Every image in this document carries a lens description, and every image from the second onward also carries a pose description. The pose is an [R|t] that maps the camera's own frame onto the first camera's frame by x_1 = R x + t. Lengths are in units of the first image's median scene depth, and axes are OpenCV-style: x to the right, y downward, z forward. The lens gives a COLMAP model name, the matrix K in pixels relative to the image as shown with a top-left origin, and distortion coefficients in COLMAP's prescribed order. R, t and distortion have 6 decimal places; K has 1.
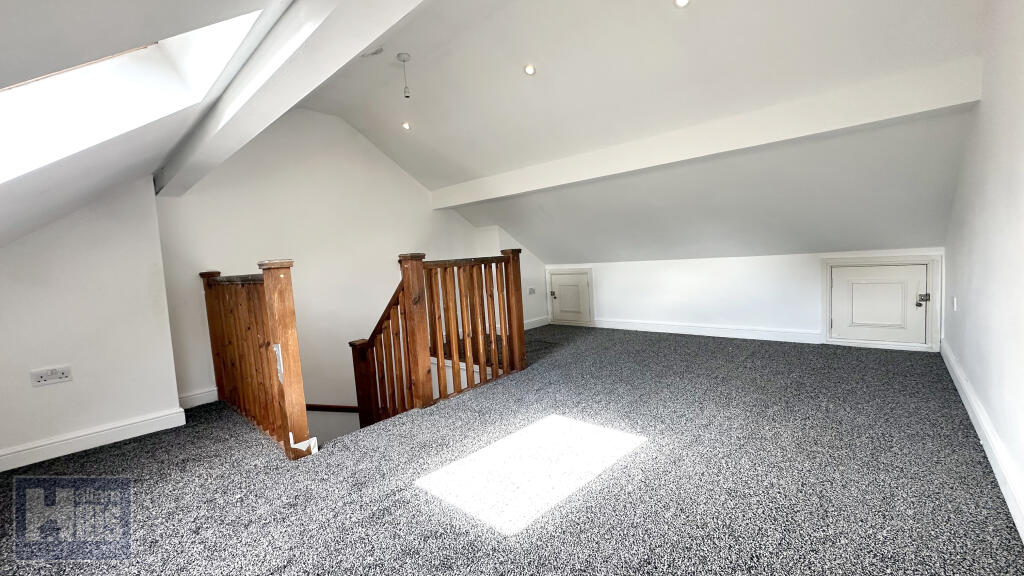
lens RADIAL K [[405.9, 0, 504.8], [0, 405.9, 290.2], [0, 0, 1]] dist [-0.000004, -0.000024]
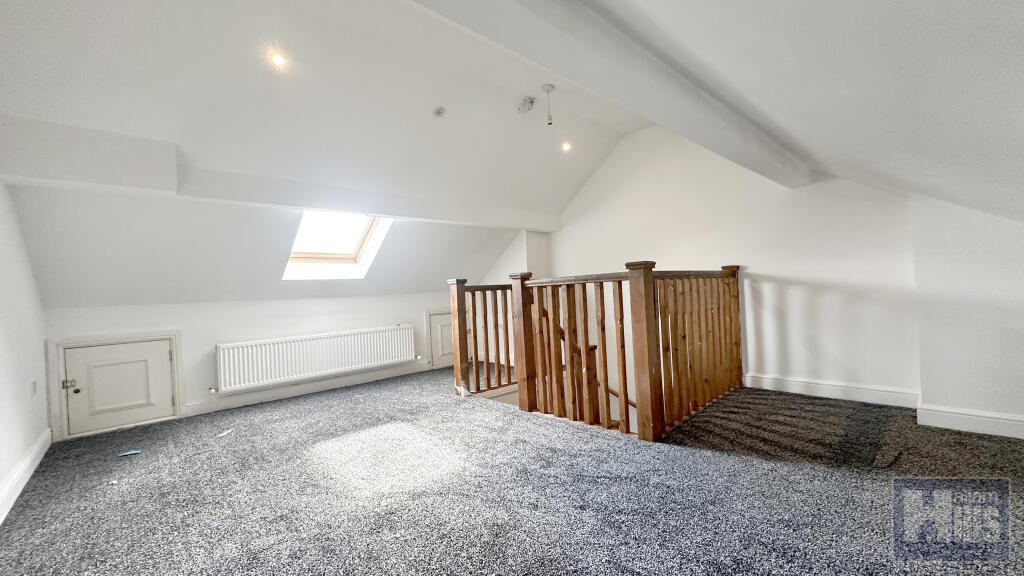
lens RADIAL K [[405.9, 0, 504.8], [0, 405.9, 290.2], [0, 0, 1]] dist [-0.000004, -0.000024]
pose [[-0.081761, 0.071923, -0.994053, 0.840429], [-0.007809, 0.997316, 0.072802, -0.116664], [0.996621, 0.013715, -0.080980, 0.957192]]
